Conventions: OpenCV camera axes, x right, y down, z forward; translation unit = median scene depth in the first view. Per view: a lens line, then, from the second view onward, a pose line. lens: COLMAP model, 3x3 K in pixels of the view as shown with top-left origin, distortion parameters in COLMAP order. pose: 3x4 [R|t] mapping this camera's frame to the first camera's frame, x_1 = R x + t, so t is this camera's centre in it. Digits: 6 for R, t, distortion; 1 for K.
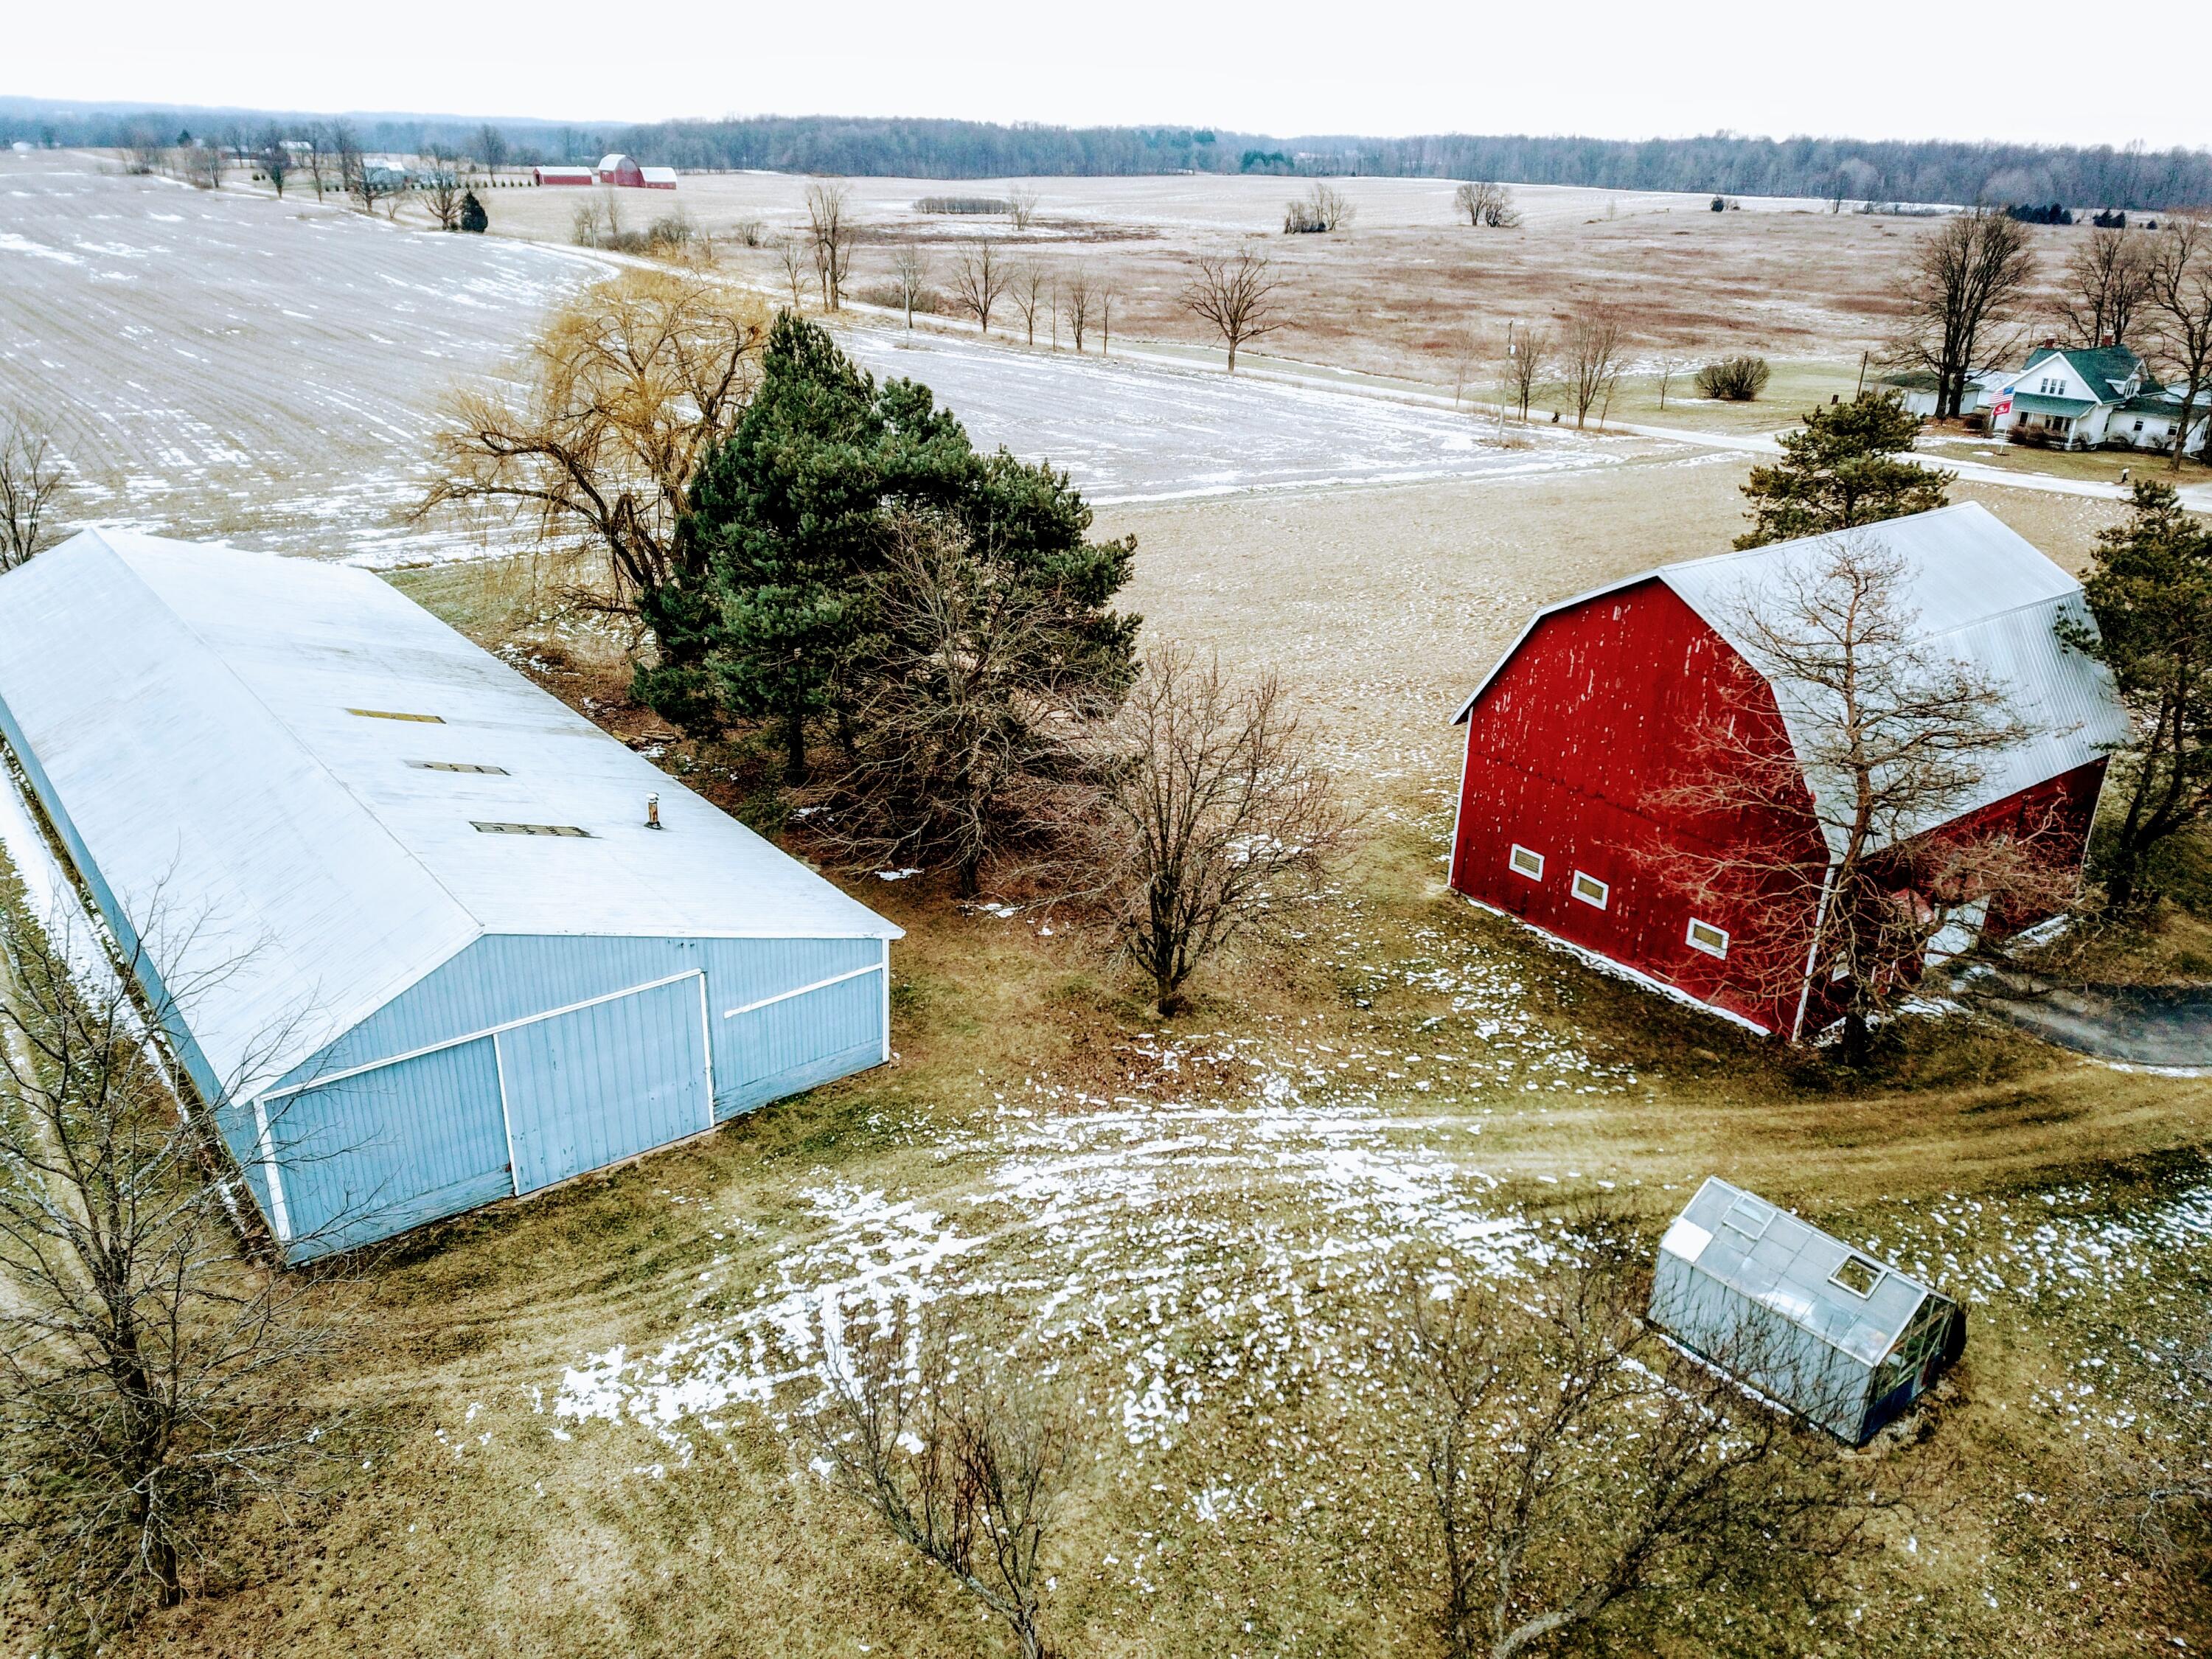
lens RADIAL K [[1662.6, 0, 1106.0], [0, 1662.6, 829.5], [0, 0, 1]] dist [0.062669, -0.047223]
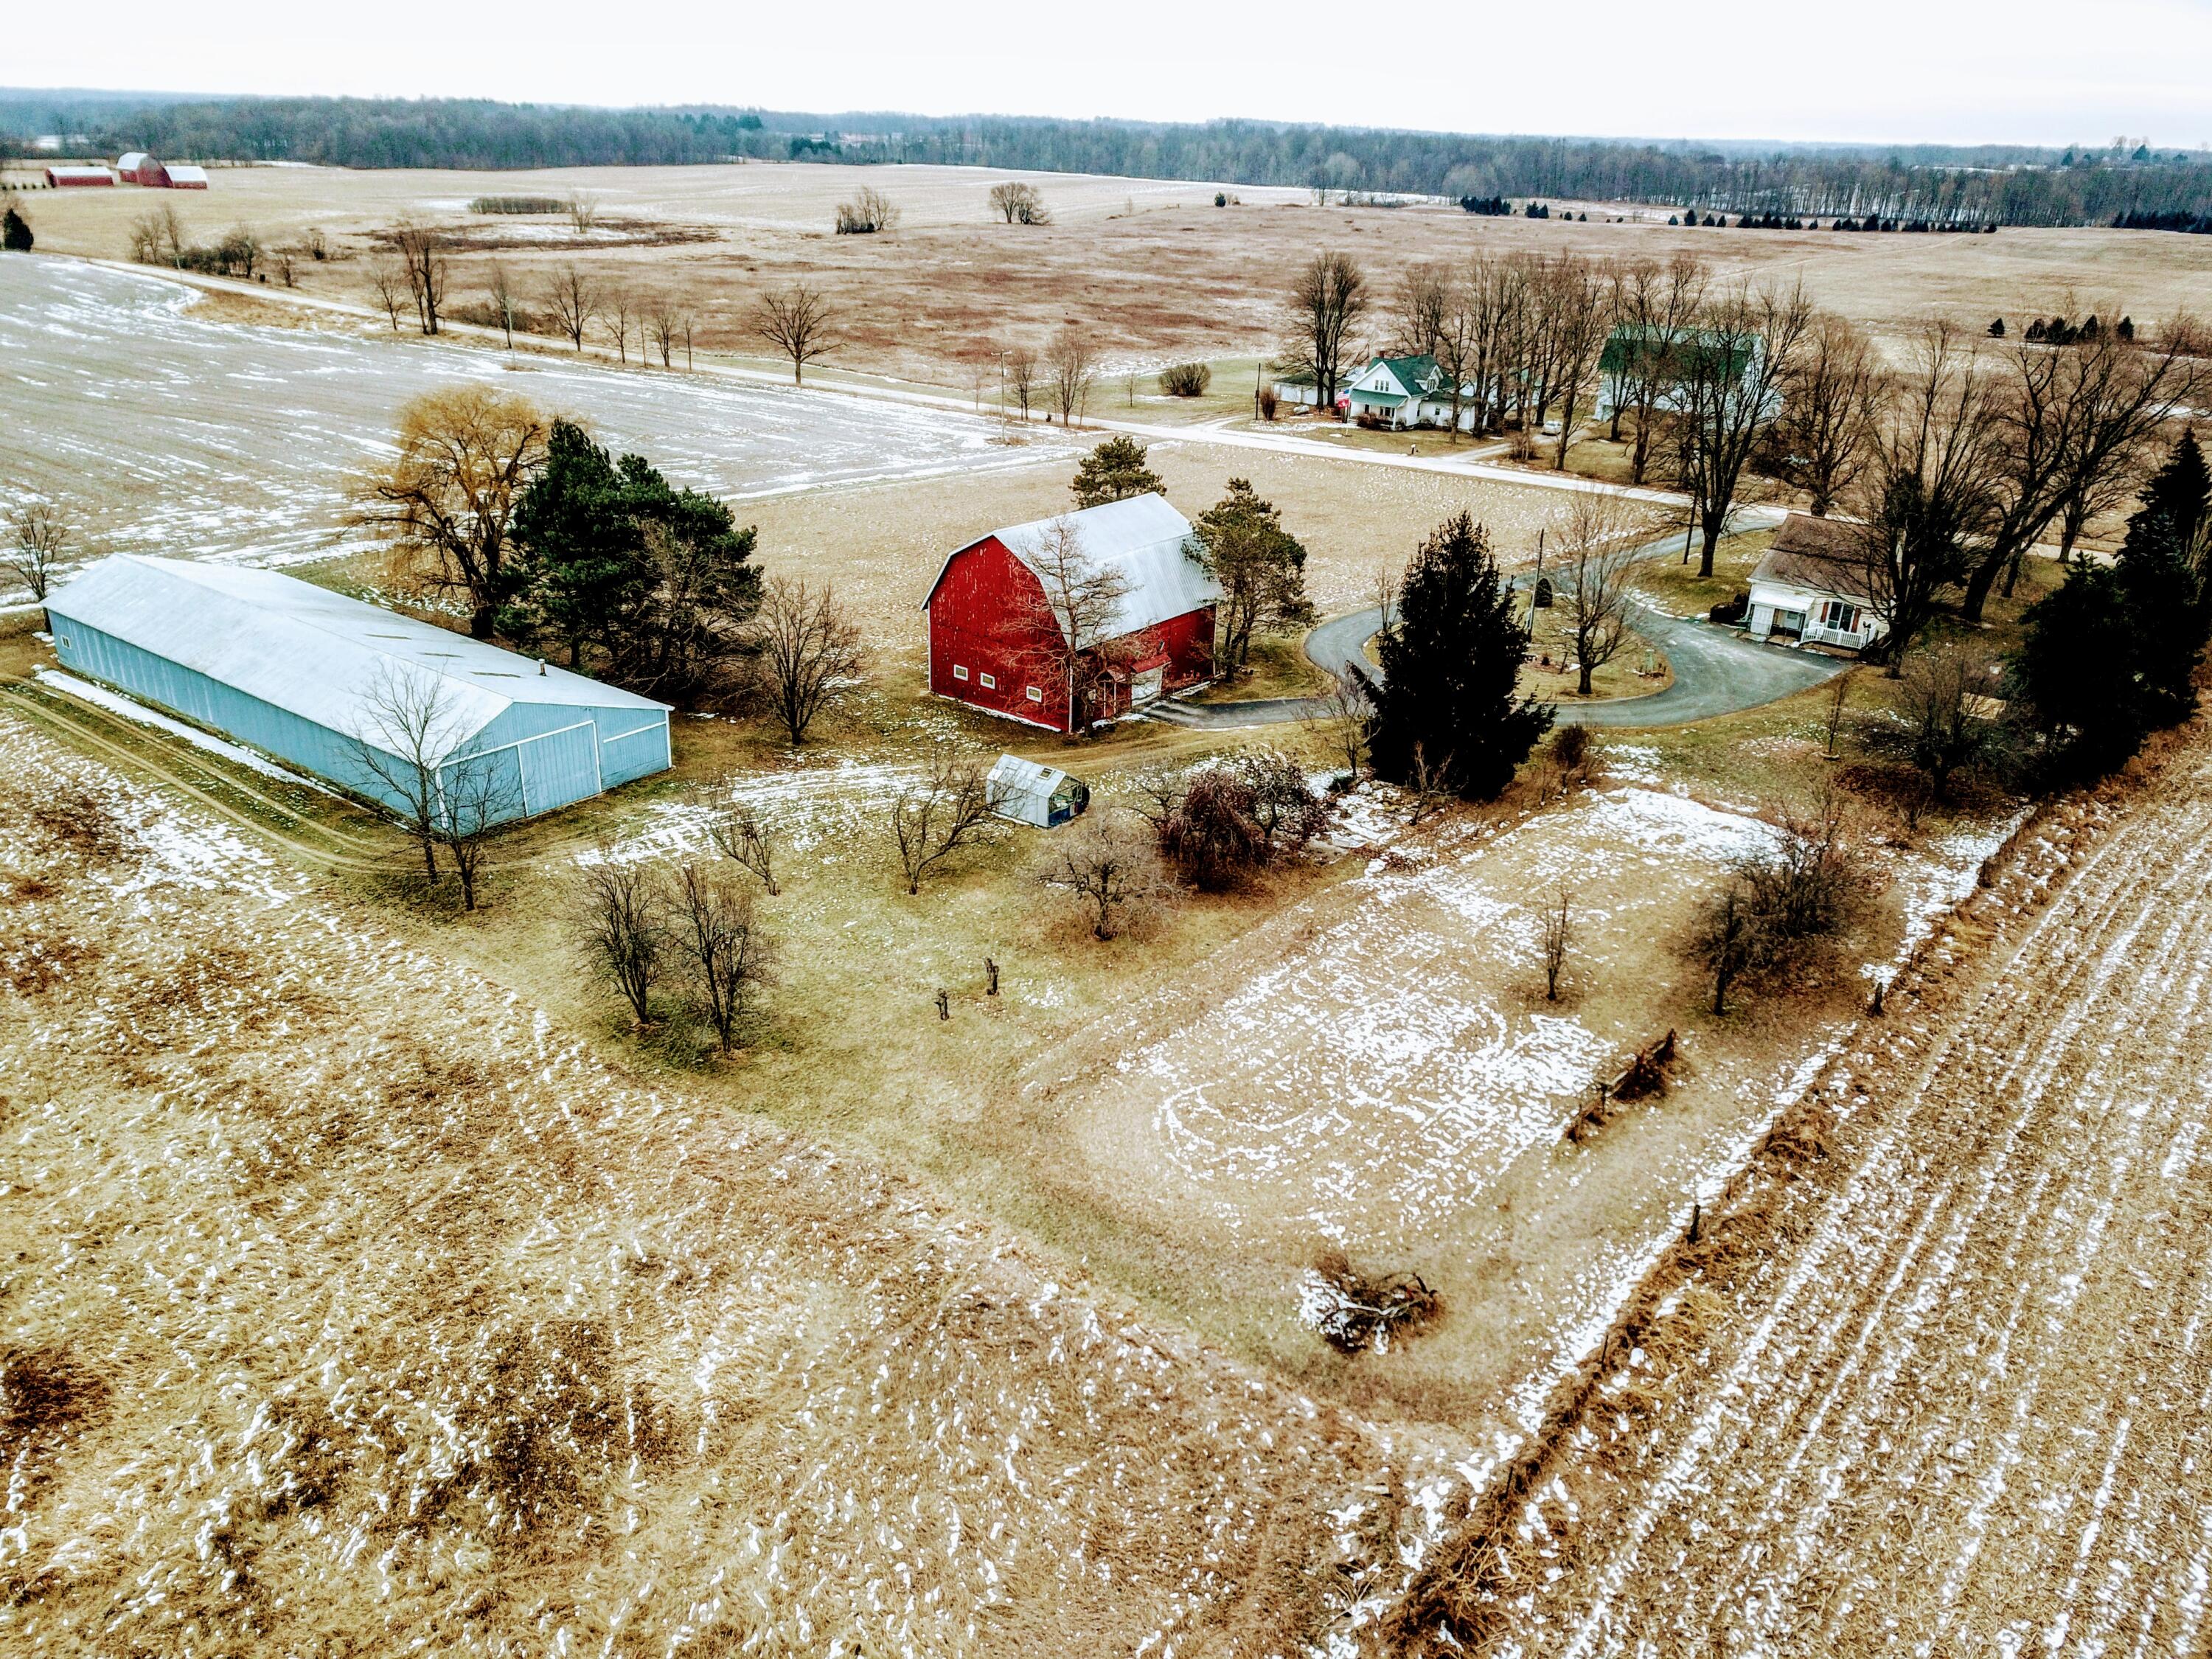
lens RADIAL K [[1662.6, 0, 1106.0], [0, 1662.6, 829.5], [0, 0, 1]] dist [0.062669, -0.047223]
pose [[0.969654, -0.094250, 0.225585, -0.018556], [0.090681, 0.995536, 0.026154, 0.051366], [-0.227043, -0.004904, 0.973872, -0.314669]]
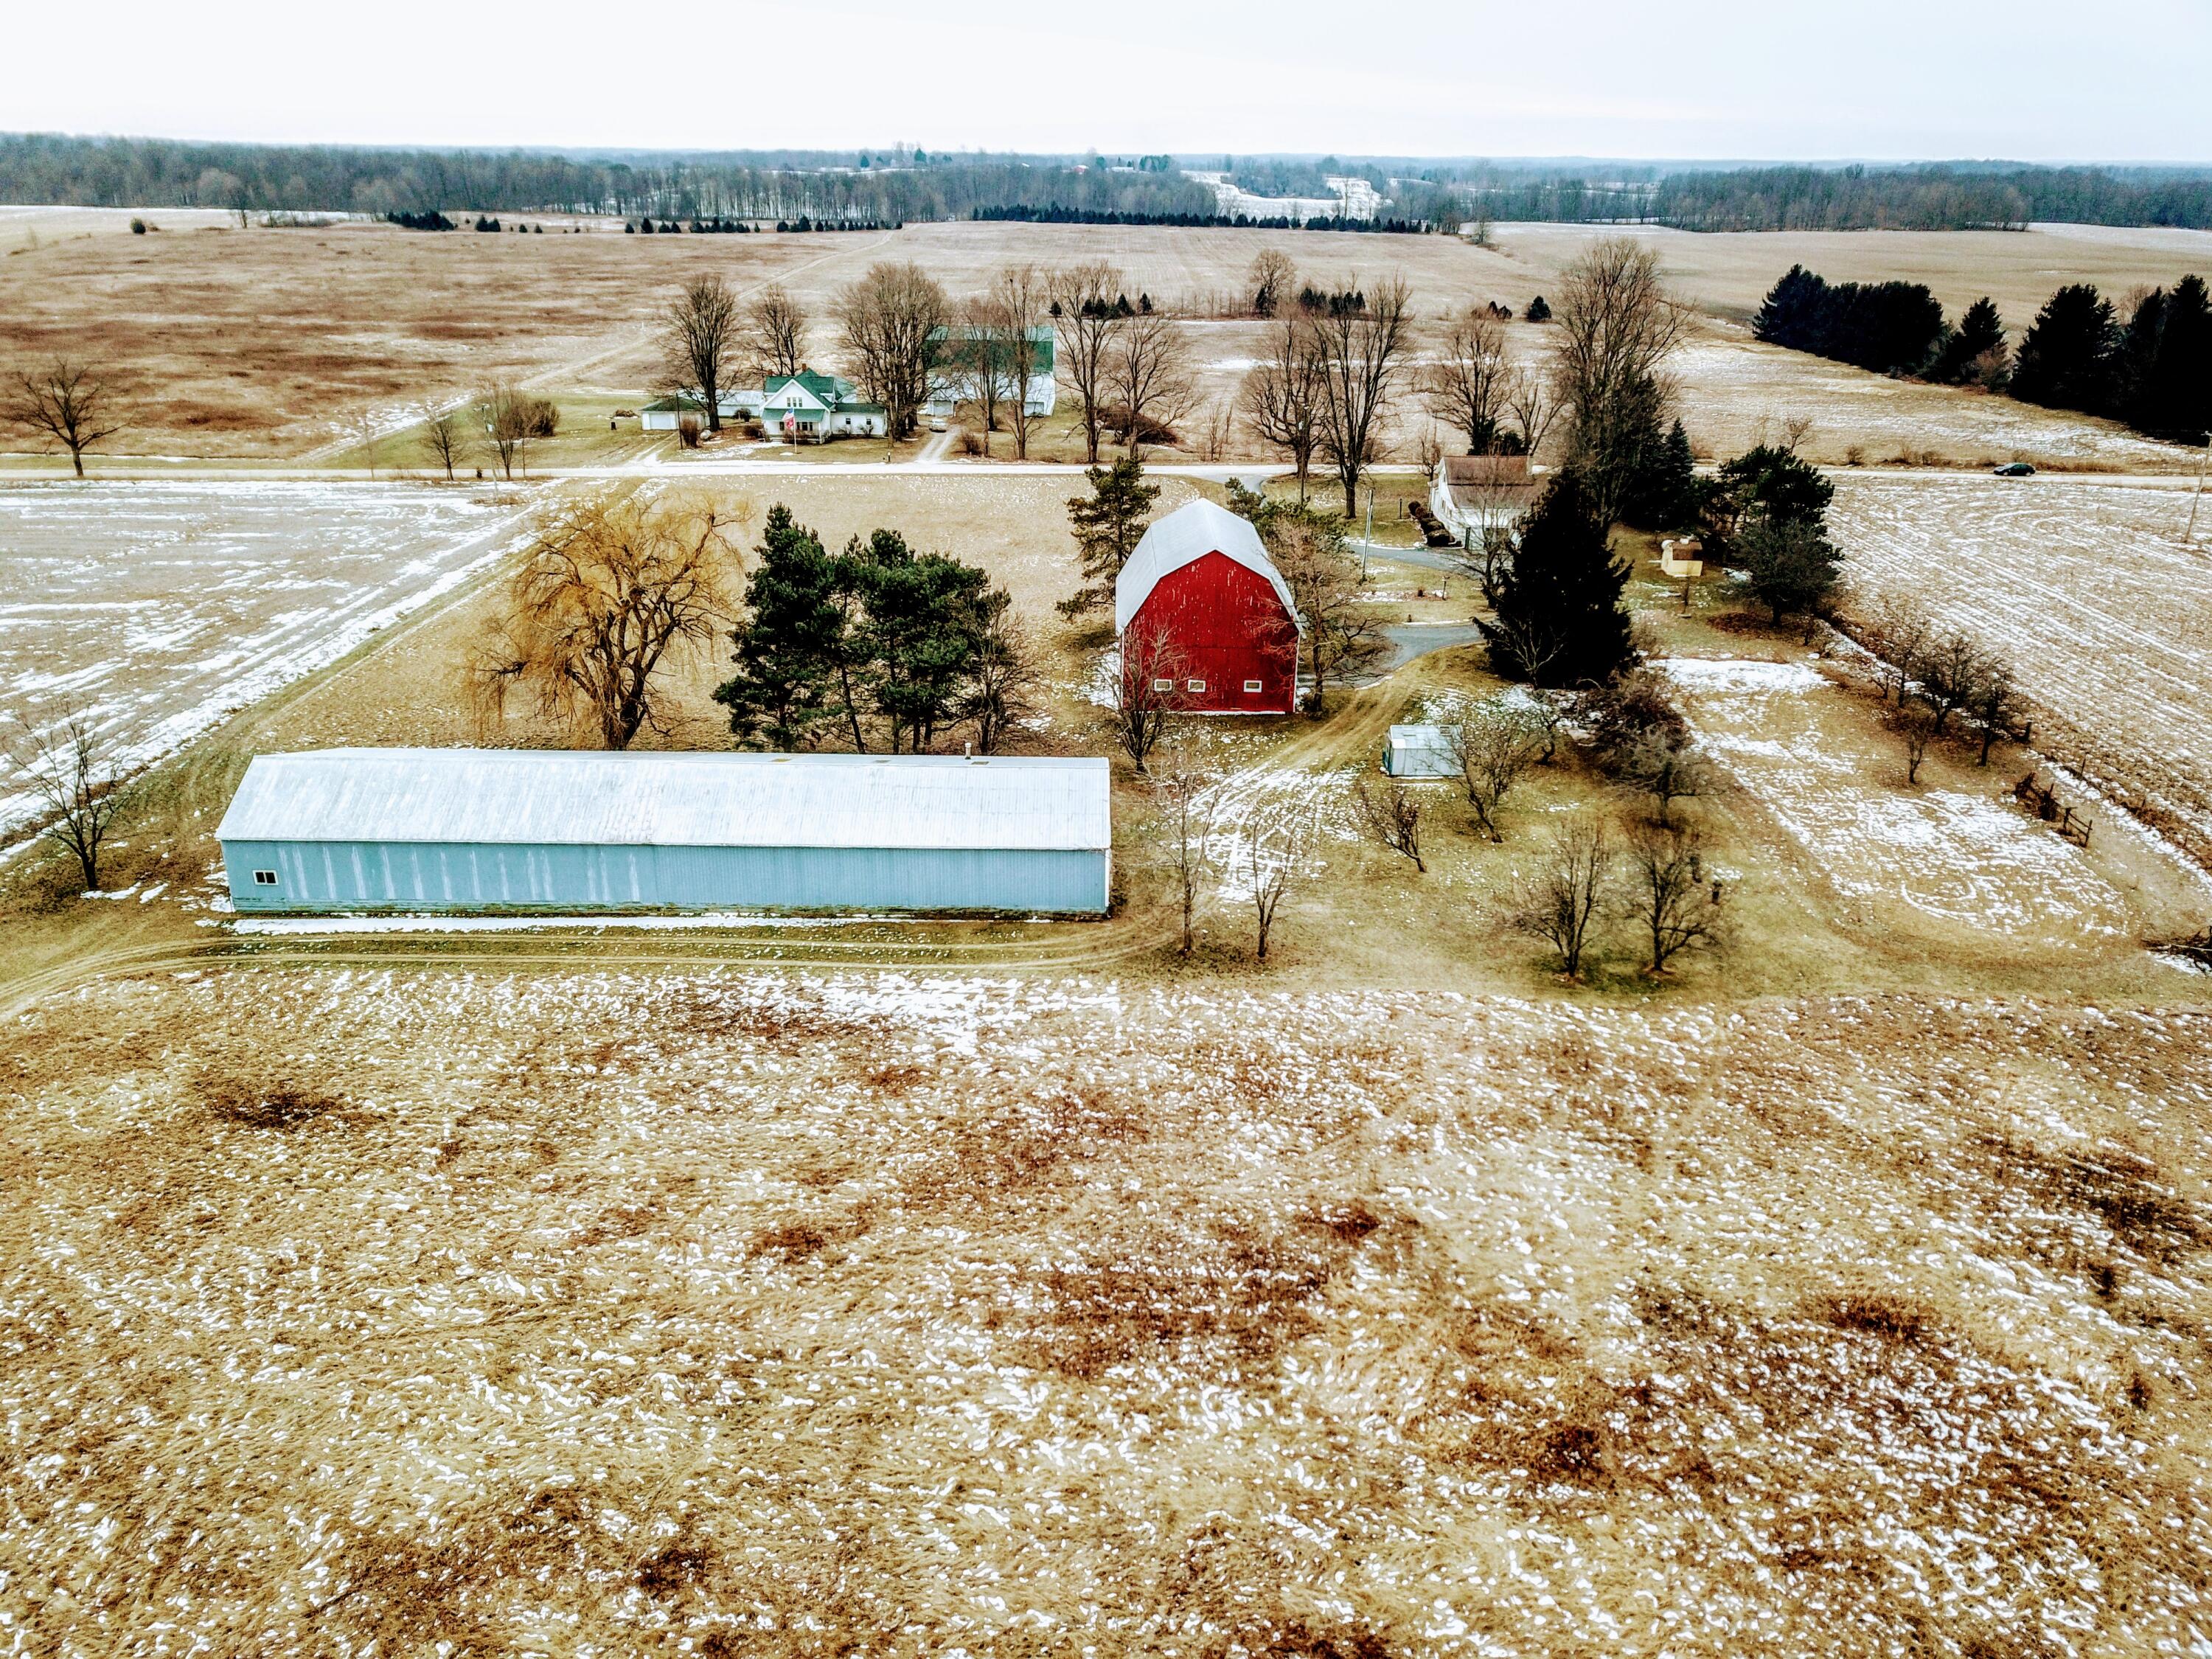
lens RADIAL K [[1703.1, 0, 1106.0], [0, 1703.1, 829.5], [0, 0, 1]] dist [0.007775, -0.000583]
pose [[0.623885, -0.308524, 0.718039, -0.422080], [0.304243, 0.942179, 0.140482, -0.039765], [-0.719864, 0.130813, 0.681677, -0.134947]]
